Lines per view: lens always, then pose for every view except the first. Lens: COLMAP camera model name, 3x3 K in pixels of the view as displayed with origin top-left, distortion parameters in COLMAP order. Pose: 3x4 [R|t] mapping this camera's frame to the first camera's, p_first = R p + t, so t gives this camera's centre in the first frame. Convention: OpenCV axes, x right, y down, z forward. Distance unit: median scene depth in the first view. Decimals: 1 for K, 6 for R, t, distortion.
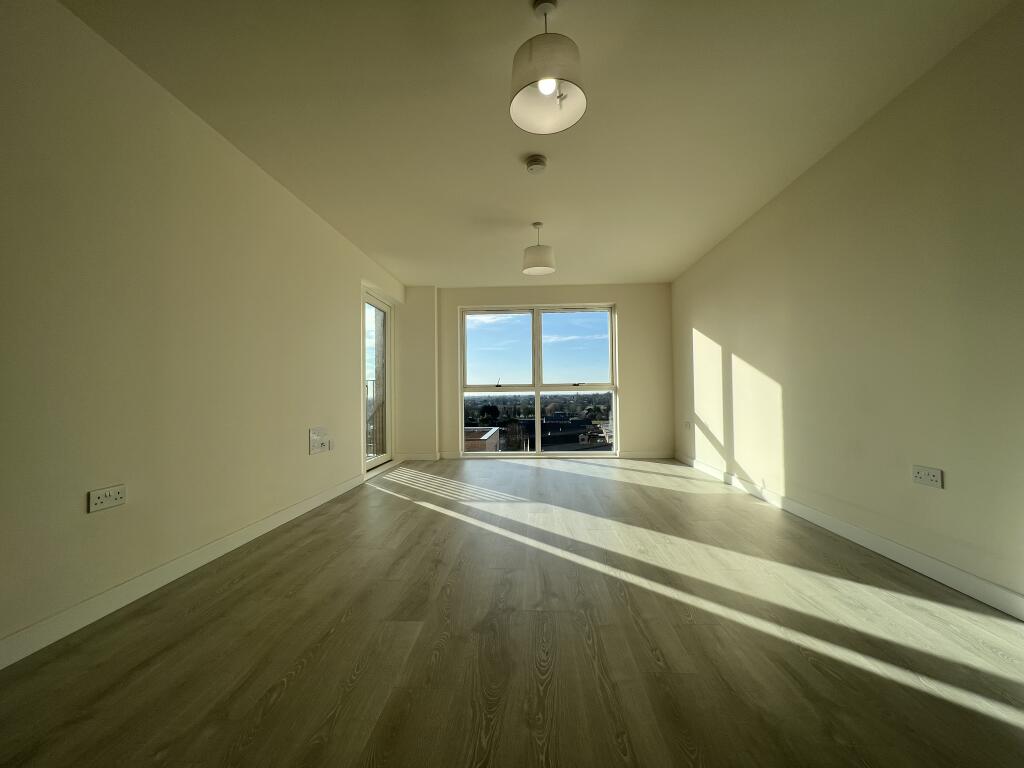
lens RADIAL K [[410.4, 0, 513.7], [0, 410.4, 389.2], [0, 0, 1]] dist [-0.000767, 0.000619]
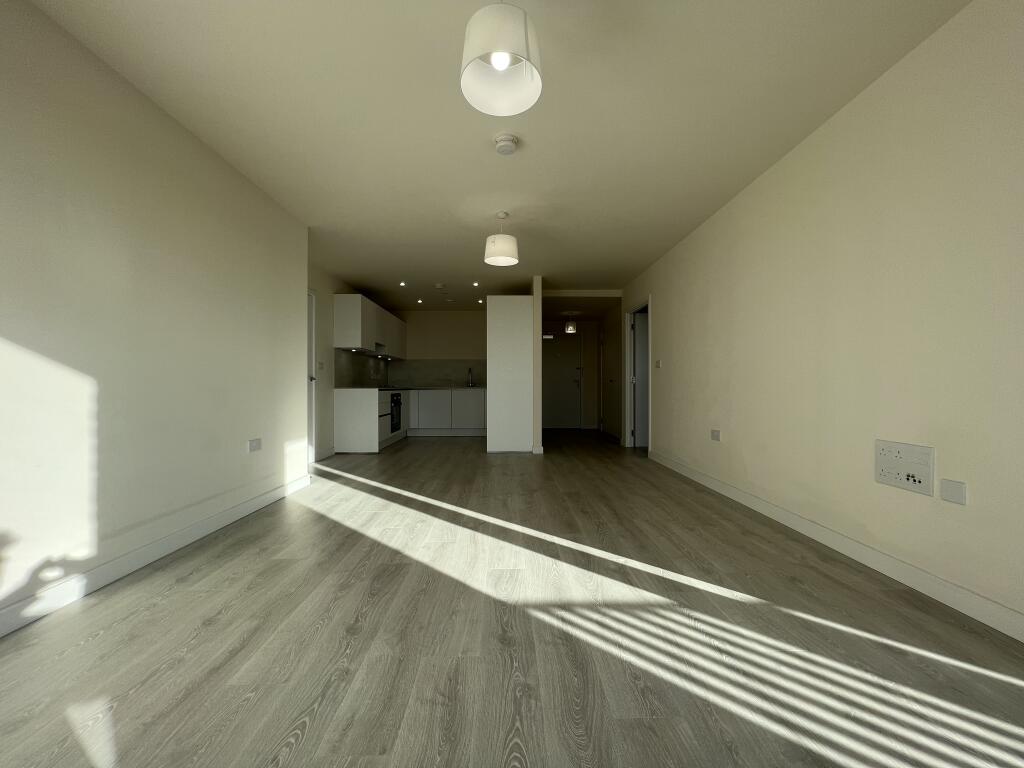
lens RADIAL K [[410.4, 0, 511.6], [0, 410.4, 387.6], [0, 0, 1]] dist [-0.000767, 0.000619]
pose [[-0.997724, 0.015629, -0.065597, 0.122560], [0.016430, 0.999797, -0.011686, 0.022982], [0.065401, -0.012738, -0.997778, 2.143361]]
